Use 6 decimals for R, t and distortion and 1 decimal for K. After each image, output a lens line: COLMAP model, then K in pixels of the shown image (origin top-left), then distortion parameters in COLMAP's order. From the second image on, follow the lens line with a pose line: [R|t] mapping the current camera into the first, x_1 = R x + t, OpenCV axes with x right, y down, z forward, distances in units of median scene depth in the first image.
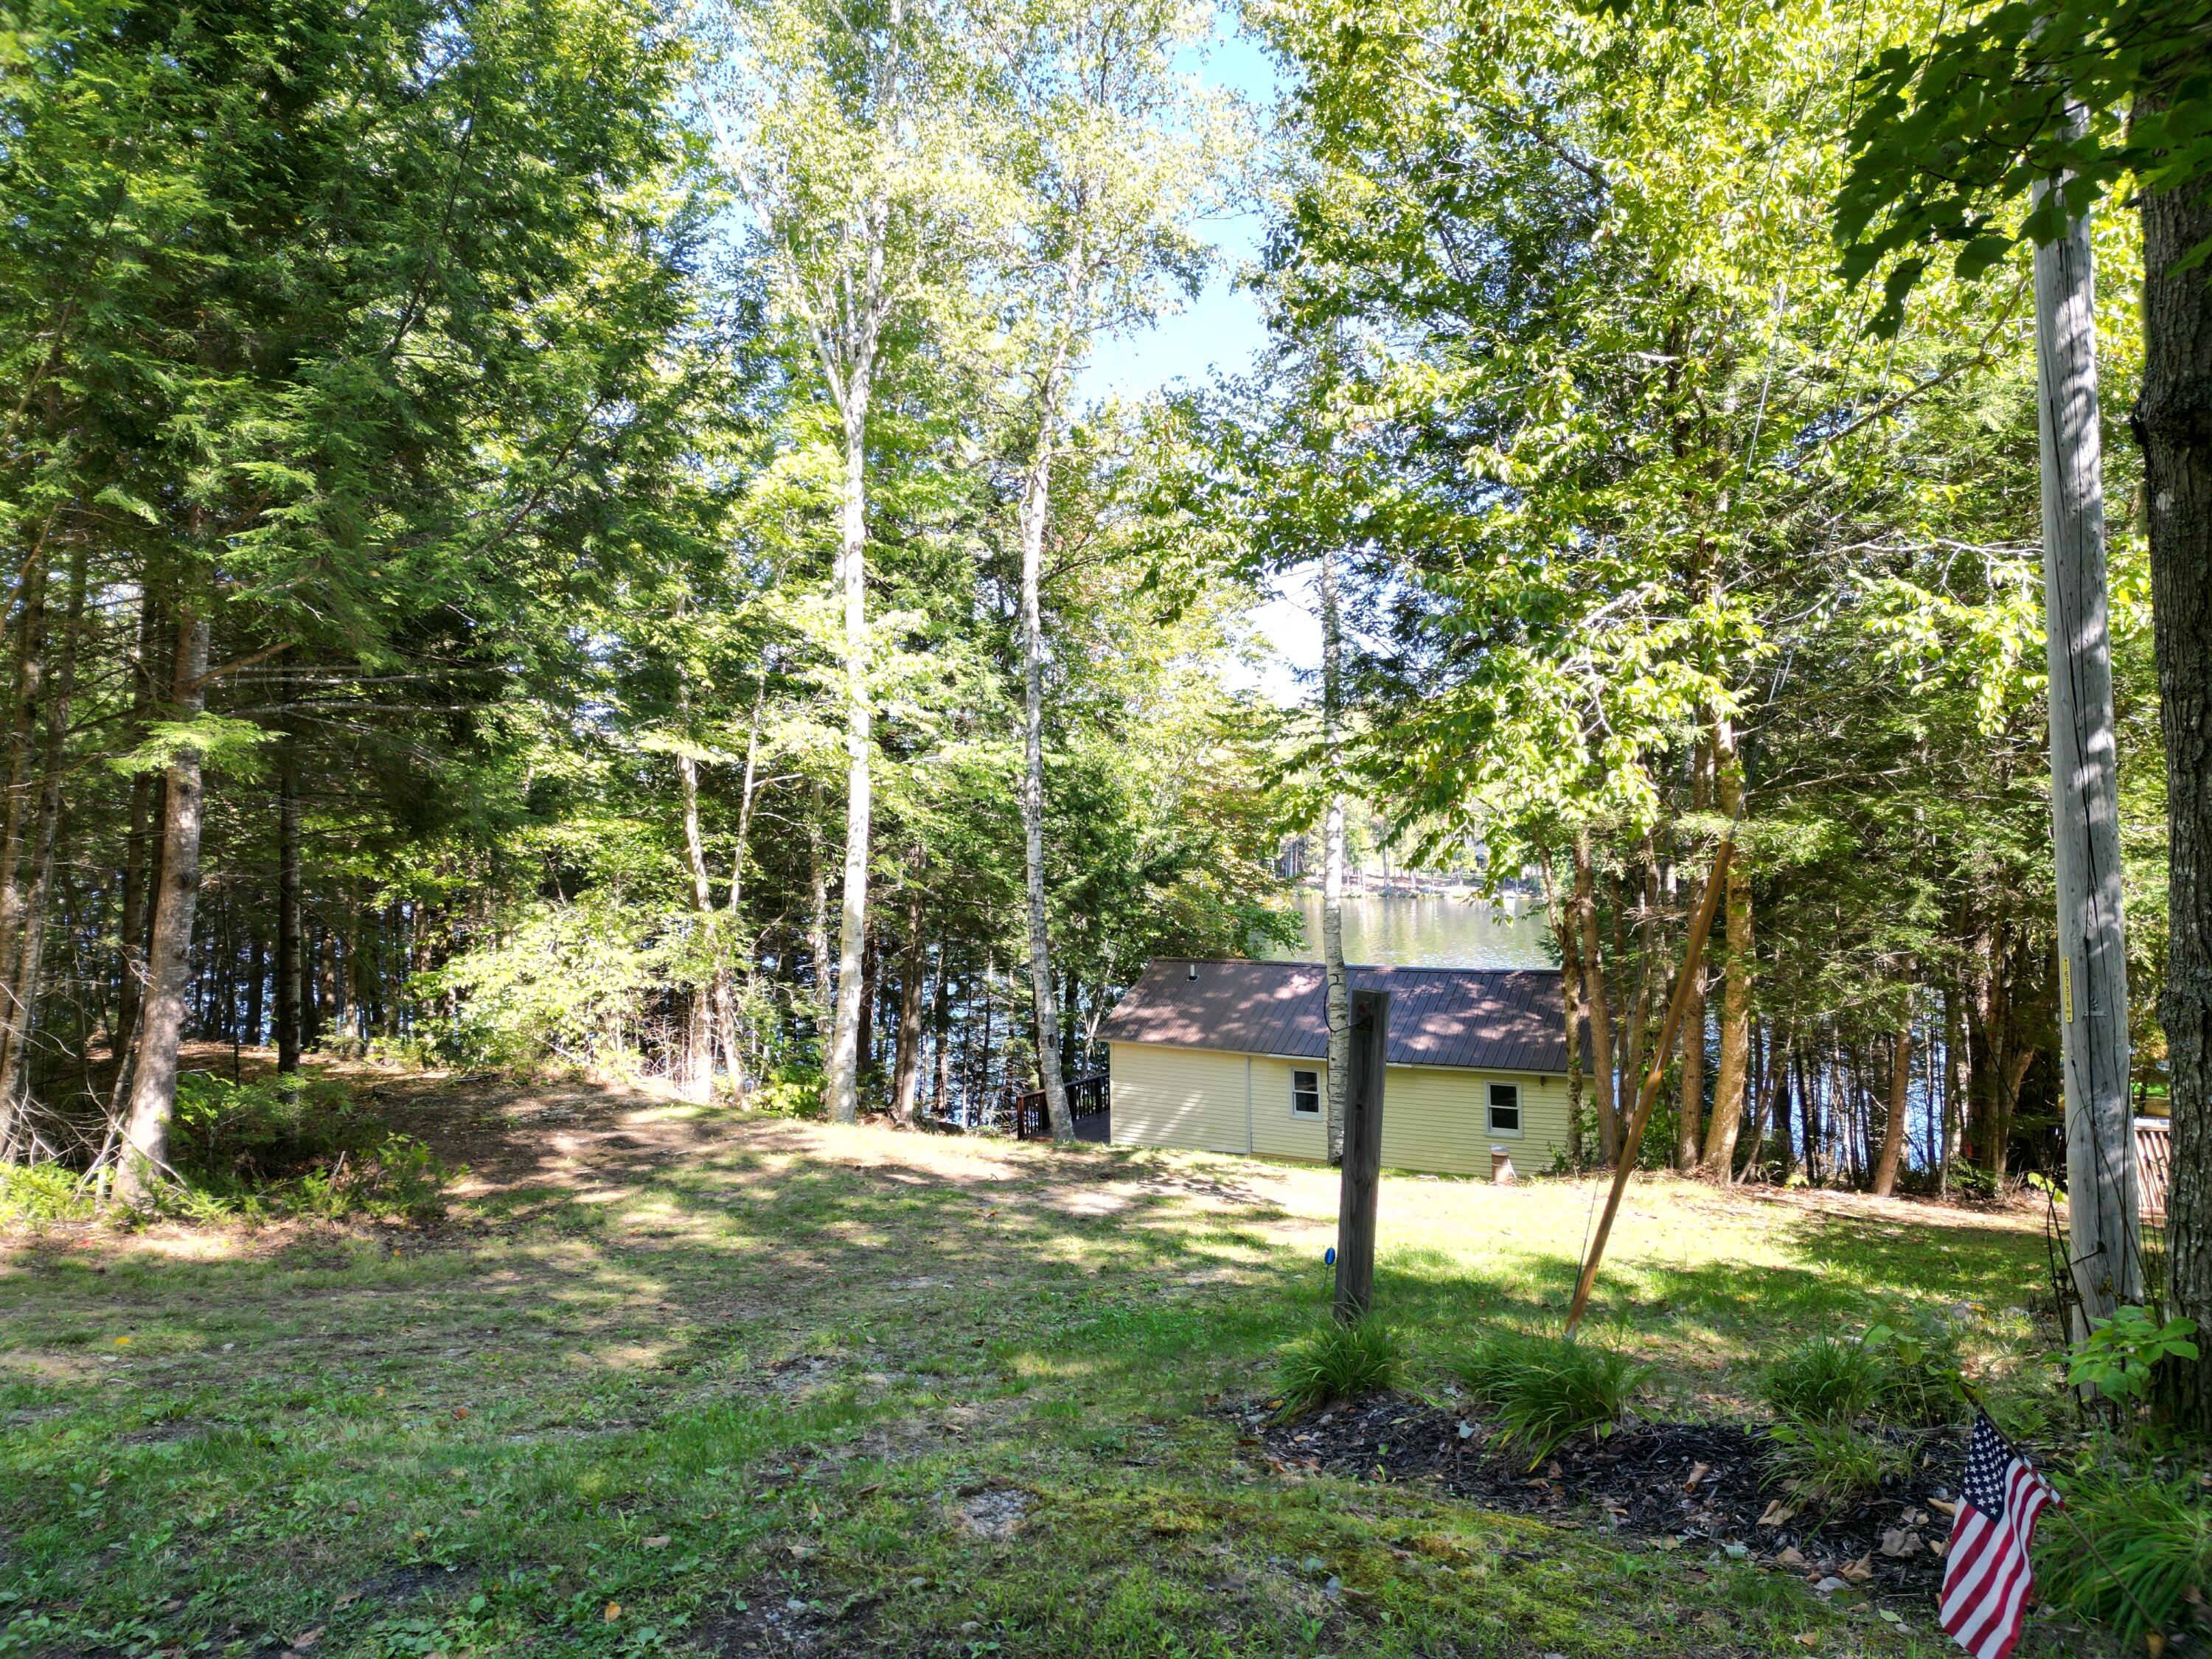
lens RADIAL K [[1511.2, 0, 1106.0], [0, 1511.2, 829.5], [0, 0, 1]] dist [0.094062, -0.098398]
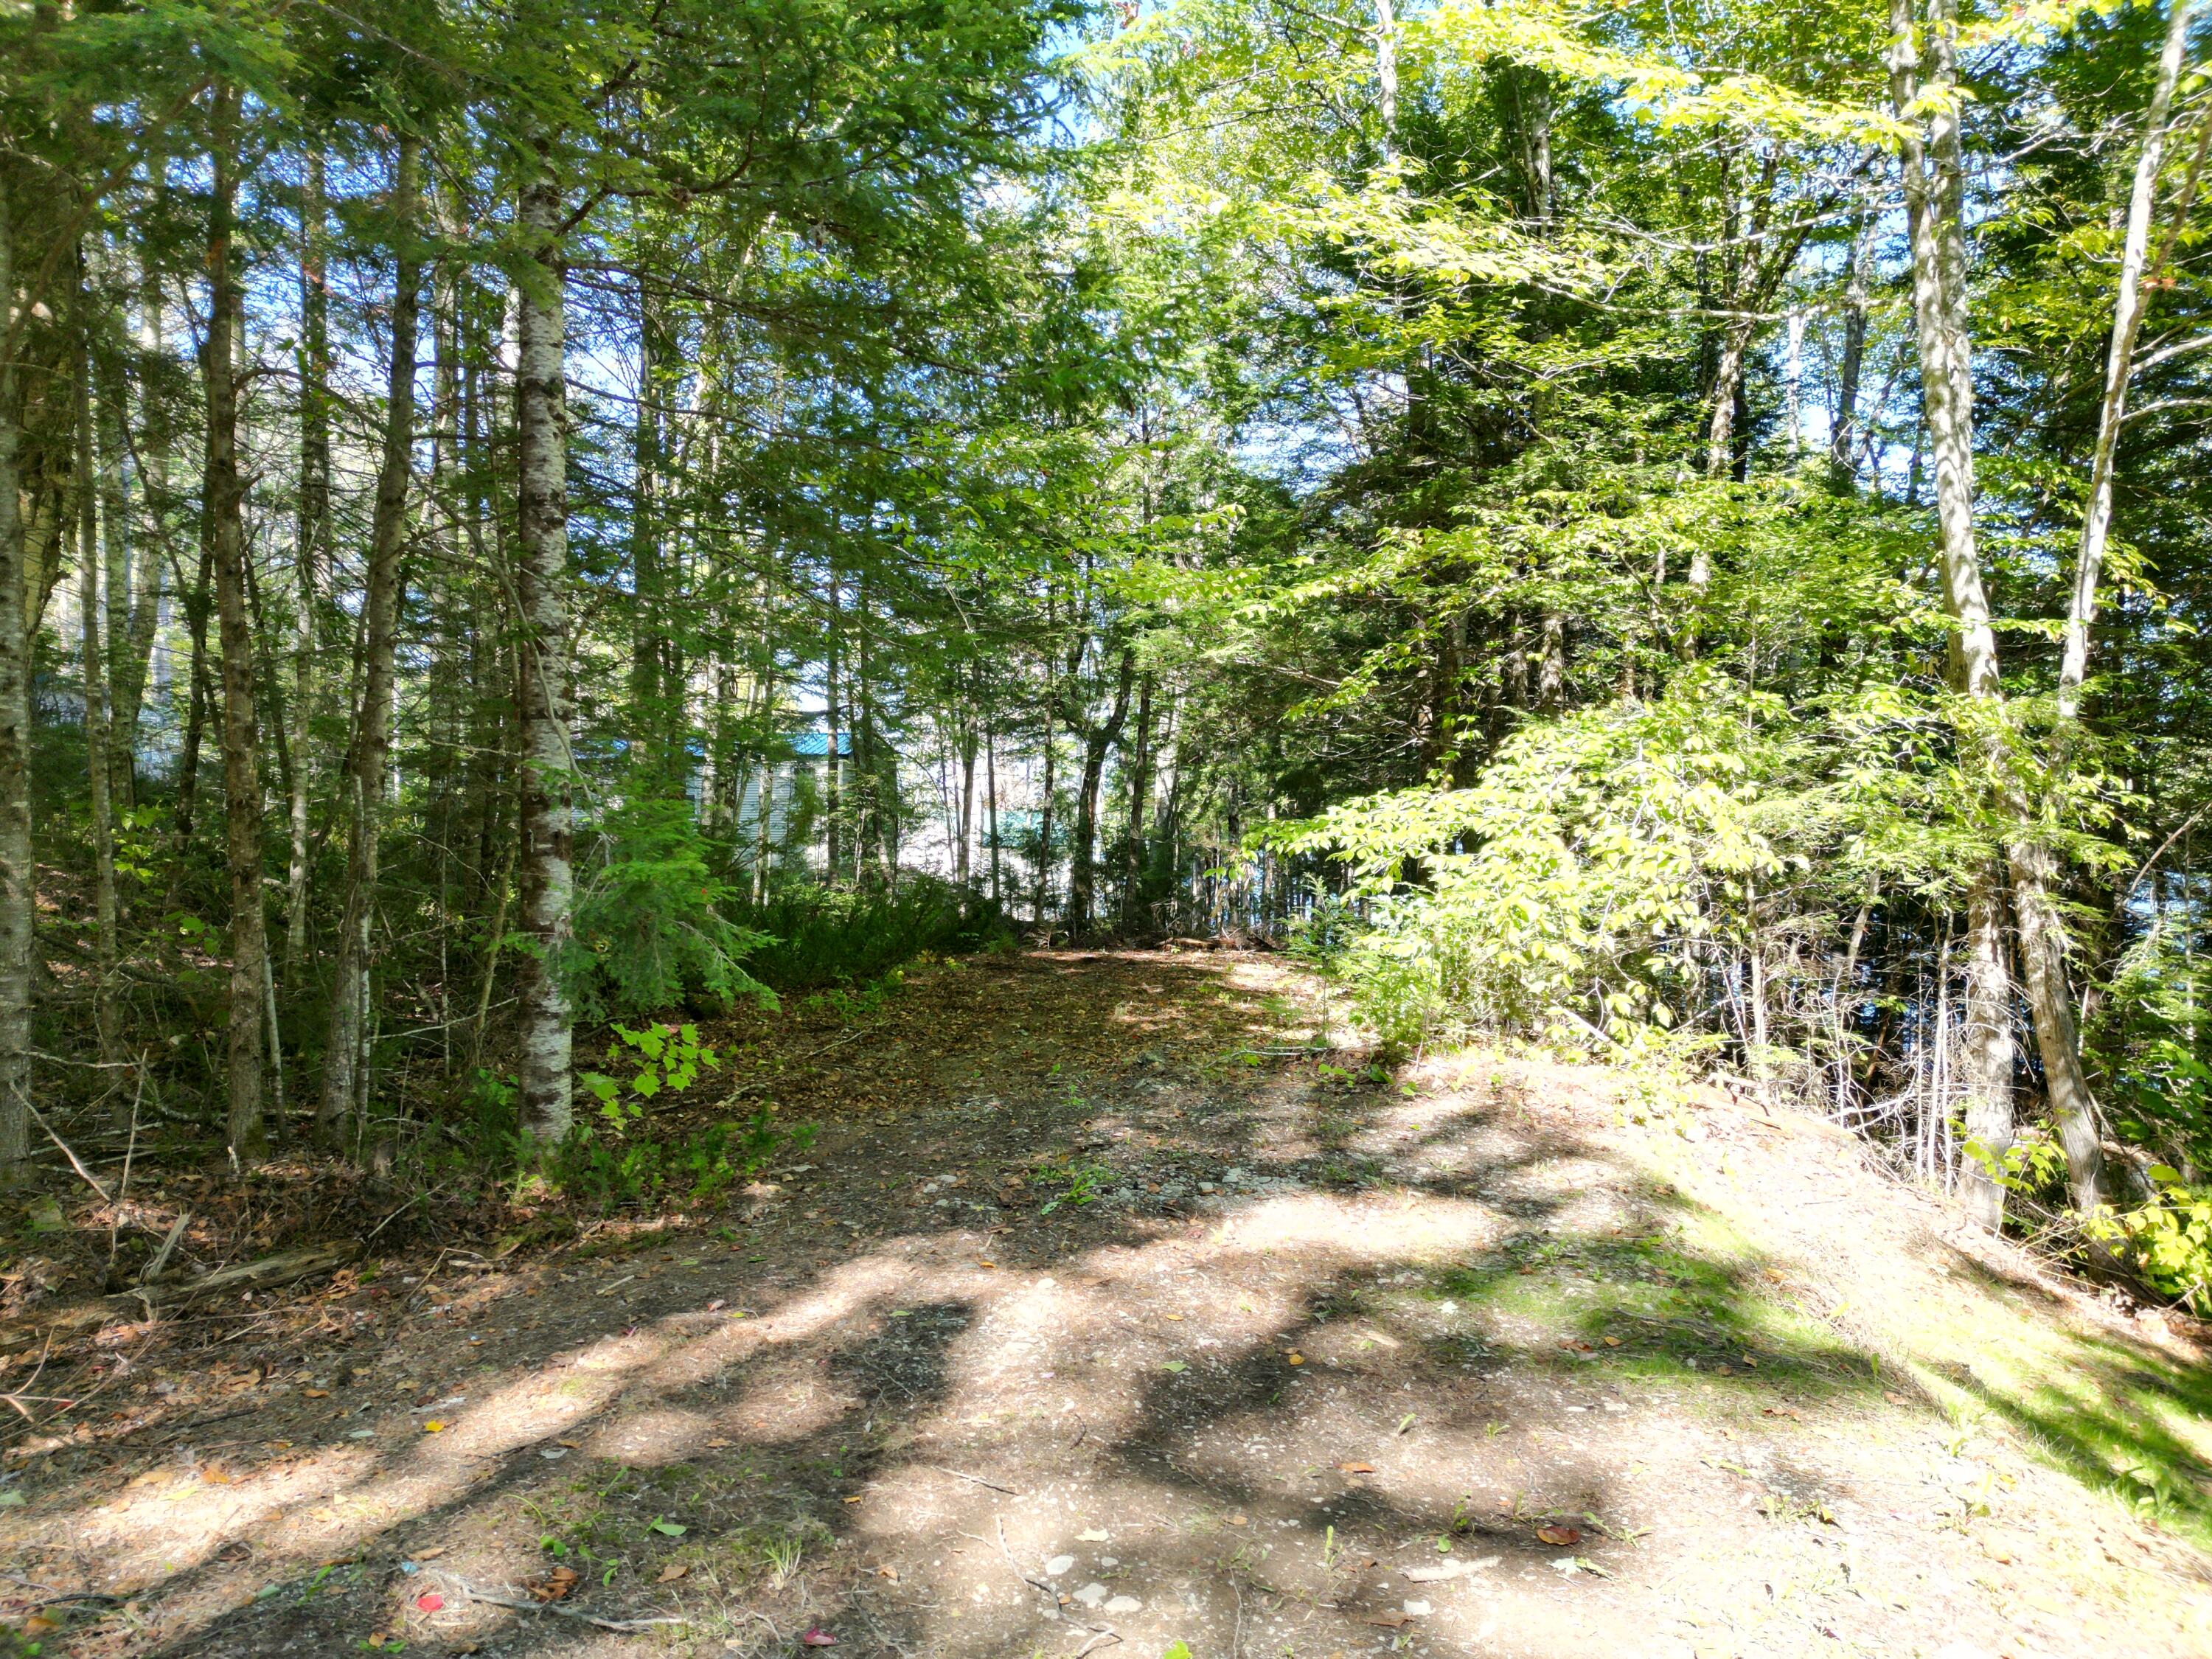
lens RADIAL K [[1511.2, 0, 1106.0], [0, 1511.2, 829.5], [0, 0, 1]] dist [0.094062, -0.098398]
pose [[0.765077, 0.009142, -0.643874, -0.182542], [0.061953, 0.994216, 0.087733, 0.035850], [0.640951, -0.107012, 0.760085, 0.556971]]
